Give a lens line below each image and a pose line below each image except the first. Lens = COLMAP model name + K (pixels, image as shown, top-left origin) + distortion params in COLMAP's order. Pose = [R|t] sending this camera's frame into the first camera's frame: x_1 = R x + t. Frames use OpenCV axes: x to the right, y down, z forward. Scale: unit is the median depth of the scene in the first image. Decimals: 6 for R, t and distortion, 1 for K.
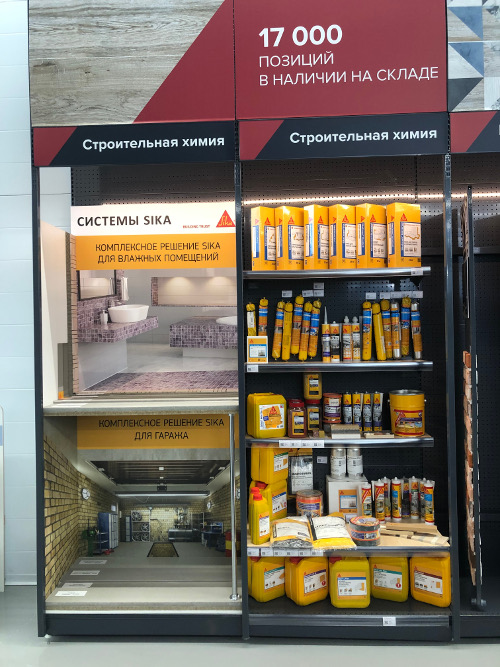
lens RADIAL K [[496.9, 0, 250.0], [0, 496.9, 333.5], [0, 0, 1]] dist [0.004511, -0.032810]
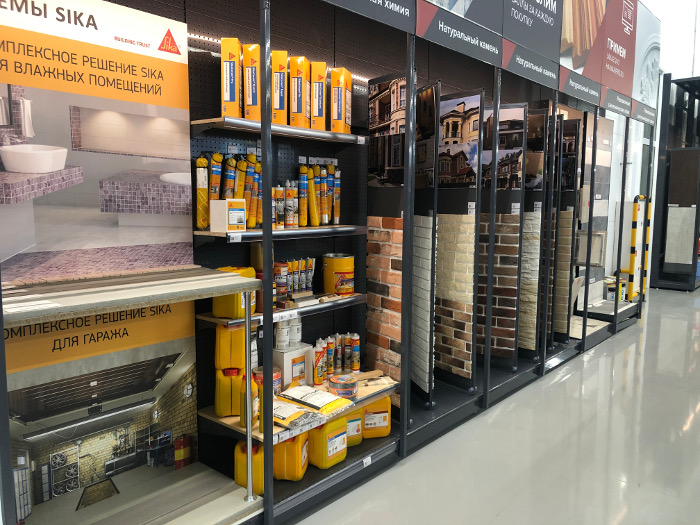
lens RADIAL K [[521.5, 0, 350.0], [0, 521.5, 262.5], [0, 0, 1]] dist [0.004511, -0.032810]
pose [[0.657631, -0.068630, 0.750207, -0.484951], [-0.014299, 0.994525, 0.103515, 0.017267], [-0.753204, -0.078802, 0.653049, 0.253120]]
